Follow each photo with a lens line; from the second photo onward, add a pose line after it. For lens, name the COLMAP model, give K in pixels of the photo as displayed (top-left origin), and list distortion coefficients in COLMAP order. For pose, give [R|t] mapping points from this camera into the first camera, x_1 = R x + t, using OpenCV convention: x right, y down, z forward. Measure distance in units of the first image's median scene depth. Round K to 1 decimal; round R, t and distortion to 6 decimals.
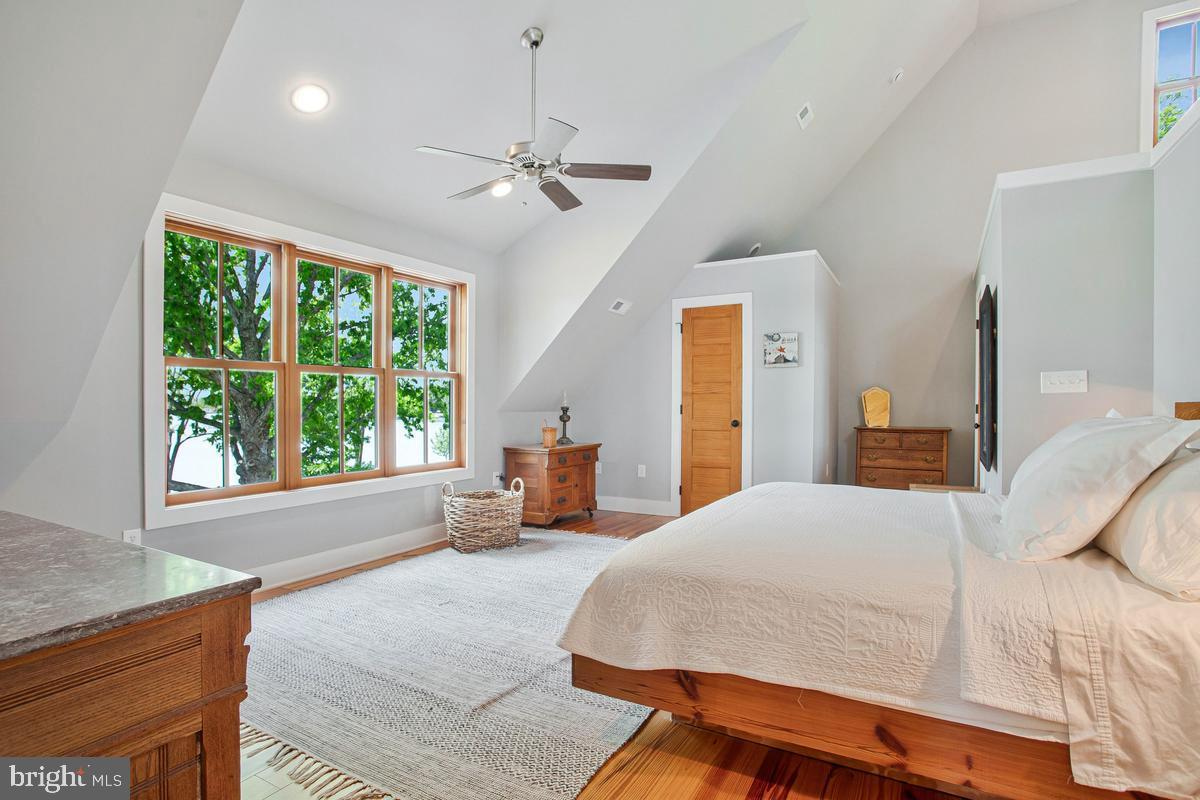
lens RADIAL K [[604.6, 0, 599.6], [0, 604.6, 404.5], [0, 0, 1]] dist [-0.051268, 0.000084]
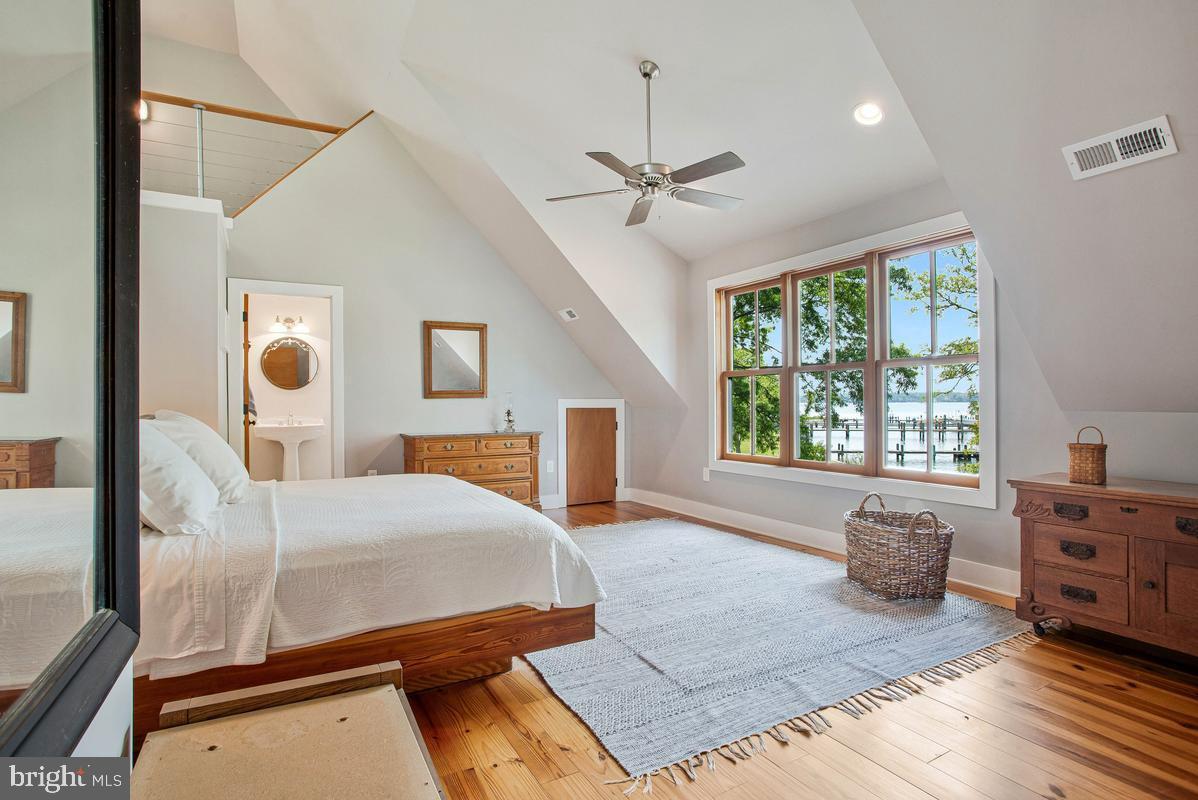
lens RADIAL K [[605.9, 0, 602.0], [0, 605.9, 405.0], [0, 0, 1]] dist [-0.063281, 0.000246]
pose [[-0.536639, 0.000436, -0.843812, 0.644629], [0.001770, 0.999998, -0.000609, 0.009460], [0.843810, -0.001820, -0.536639, 1.135151]]
